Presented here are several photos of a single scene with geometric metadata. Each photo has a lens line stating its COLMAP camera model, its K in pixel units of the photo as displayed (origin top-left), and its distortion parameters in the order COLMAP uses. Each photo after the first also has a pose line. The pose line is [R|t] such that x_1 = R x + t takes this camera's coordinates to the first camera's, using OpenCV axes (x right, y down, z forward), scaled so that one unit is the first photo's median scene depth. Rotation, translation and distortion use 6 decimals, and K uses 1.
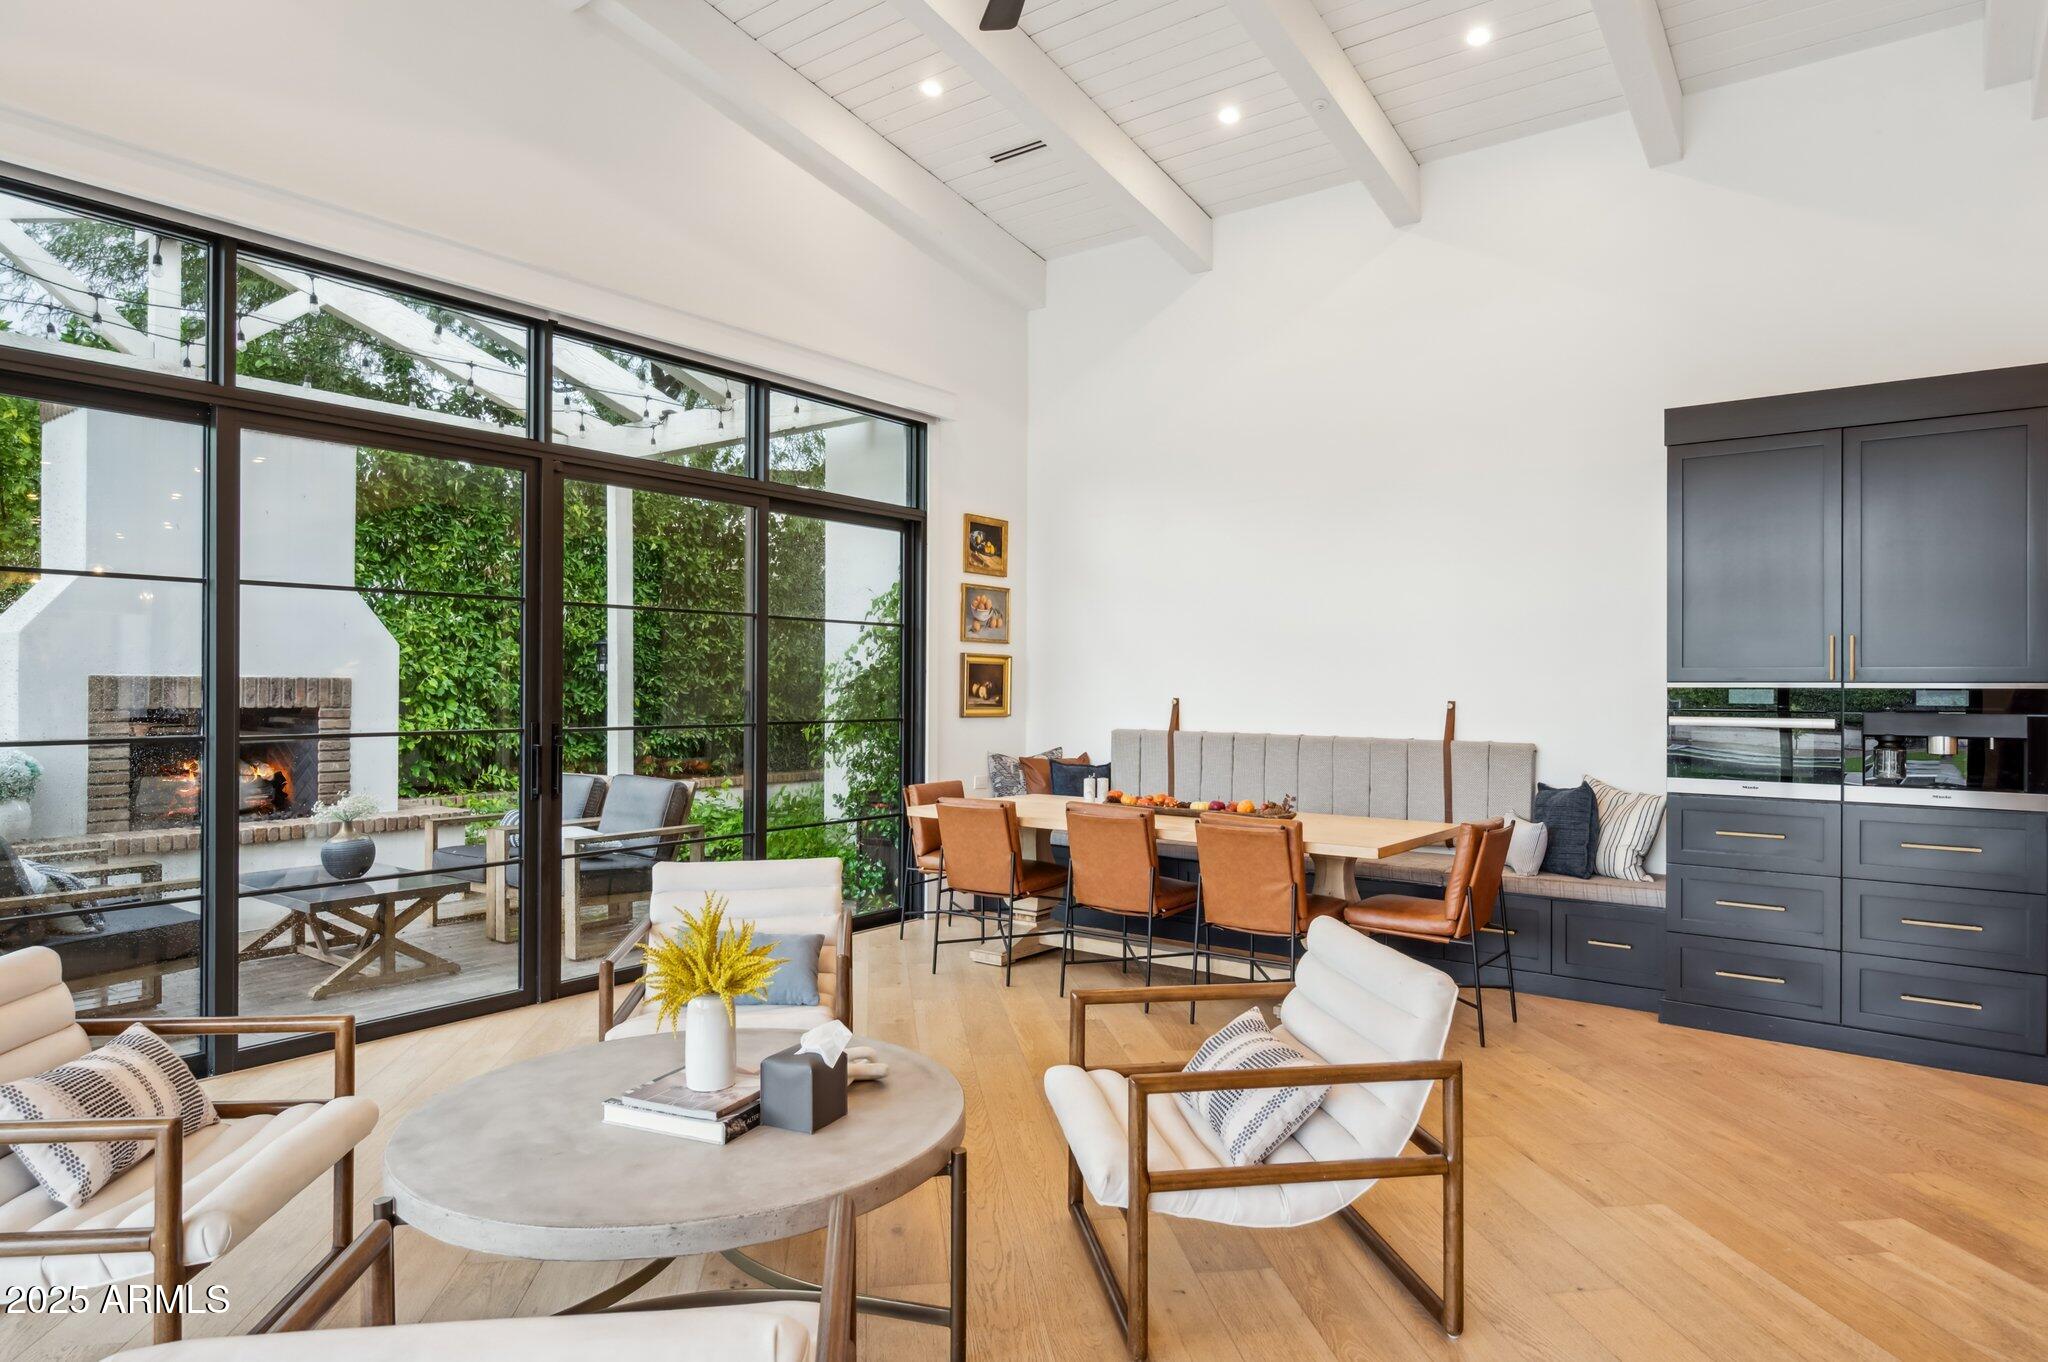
lens RADIAL K [[1195.2, 0, 1024.0], [0, 1195.2, 681.0], [0, 0, 1]] dist [-0.028892, 0.011819]
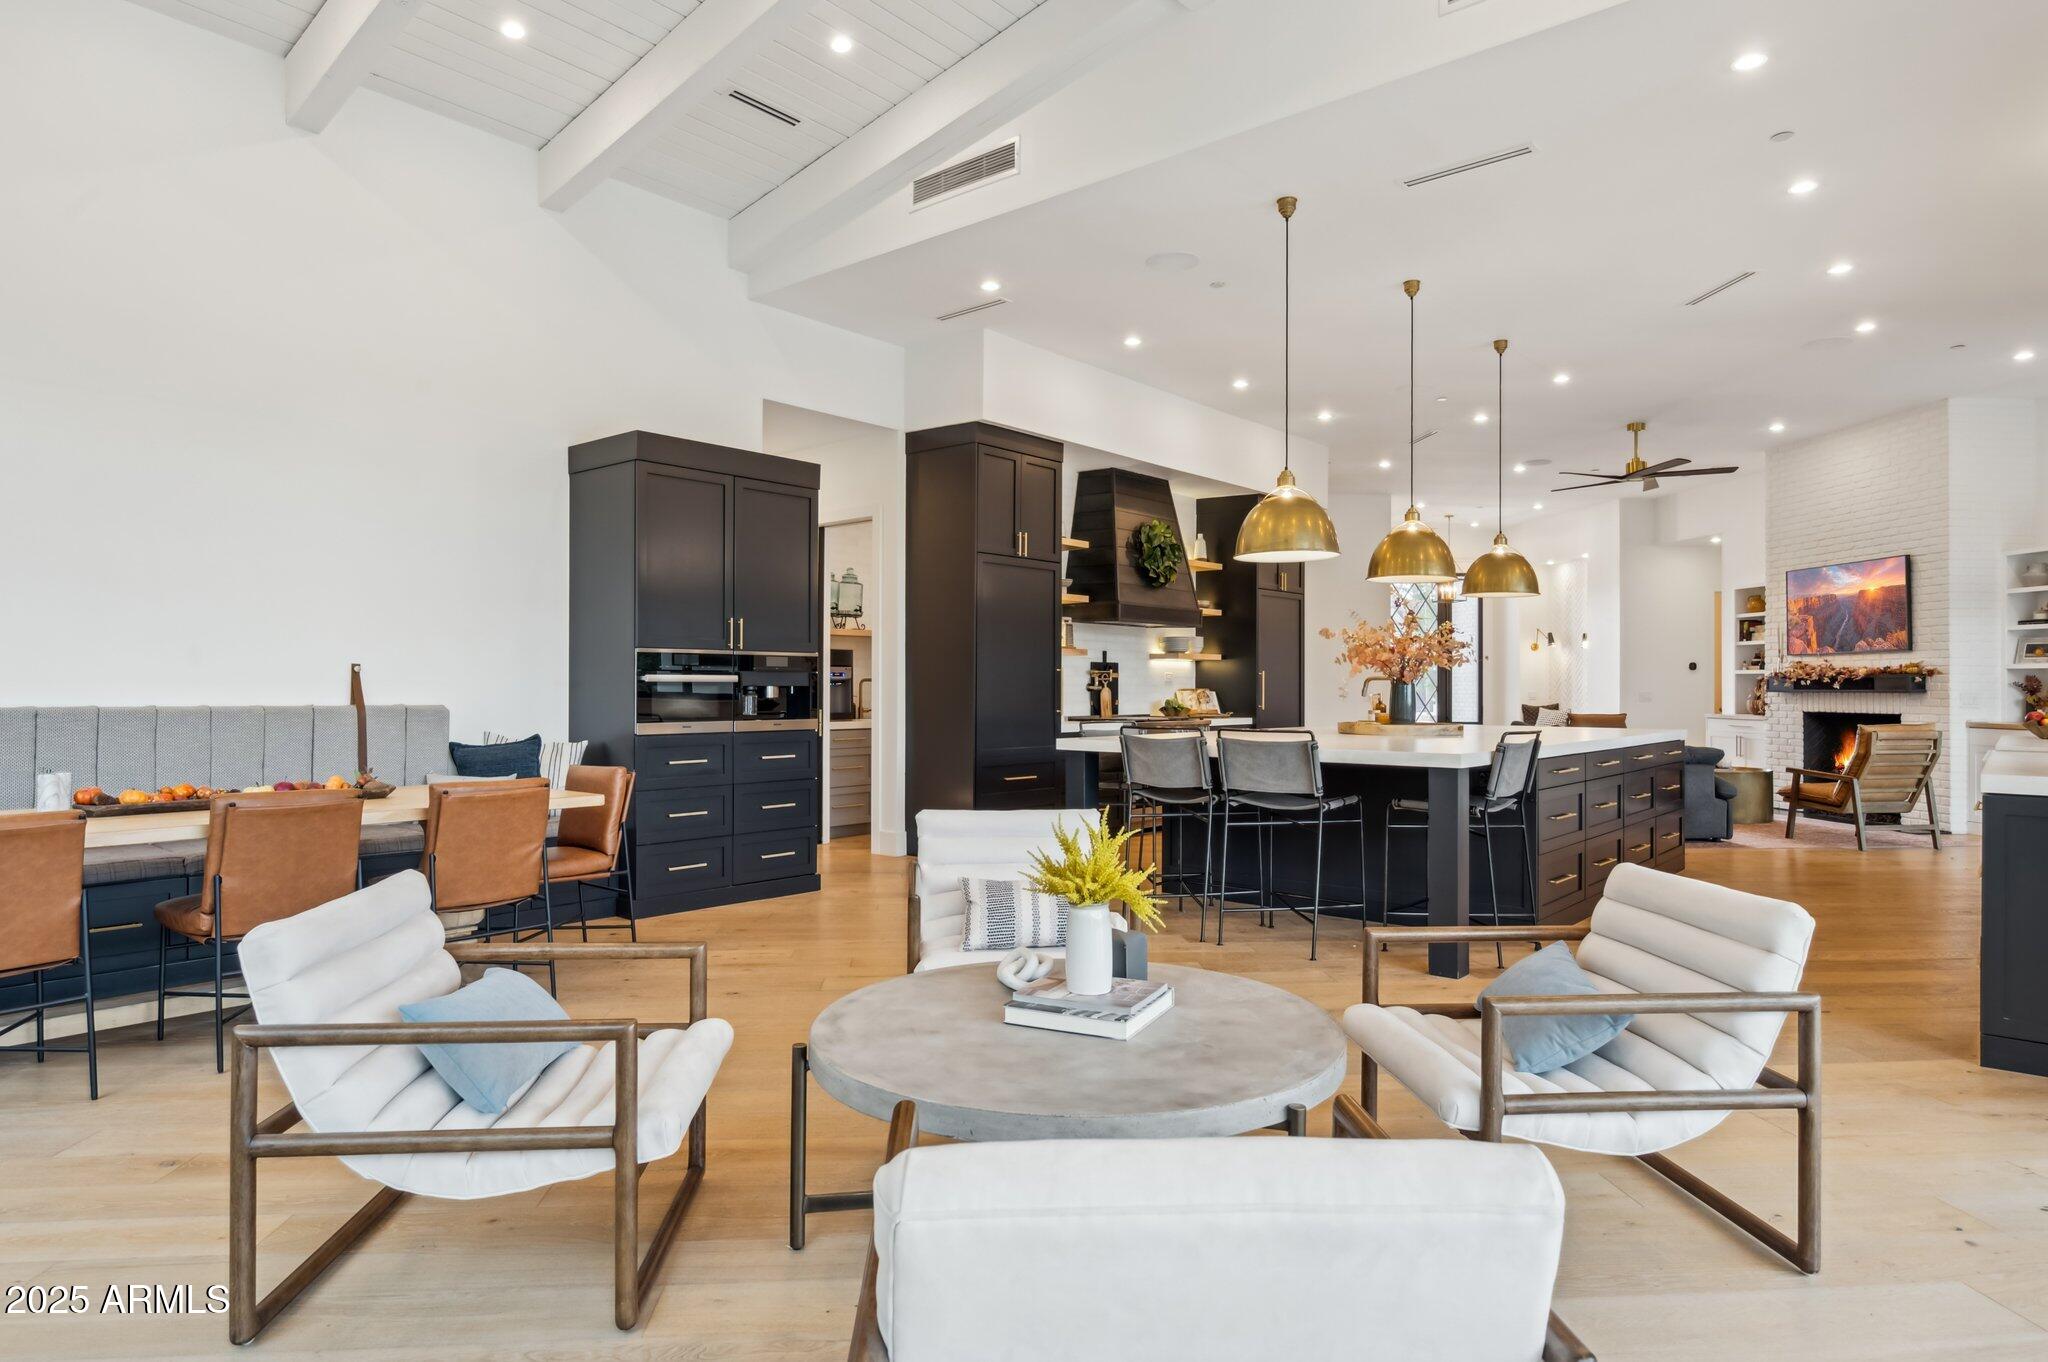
lens RADIAL K [[1195.2, 0, 1024.0], [0, 1195.2, 681.0], [0, 0, 1]] dist [-0.028892, 0.011819]
pose [[0.037182, -0.002181, 0.999306, -0.597752], [-0.006190, 0.999978, 0.002412, 0.025842], [-0.999289, -0.006276, 0.037168, 0.455557]]
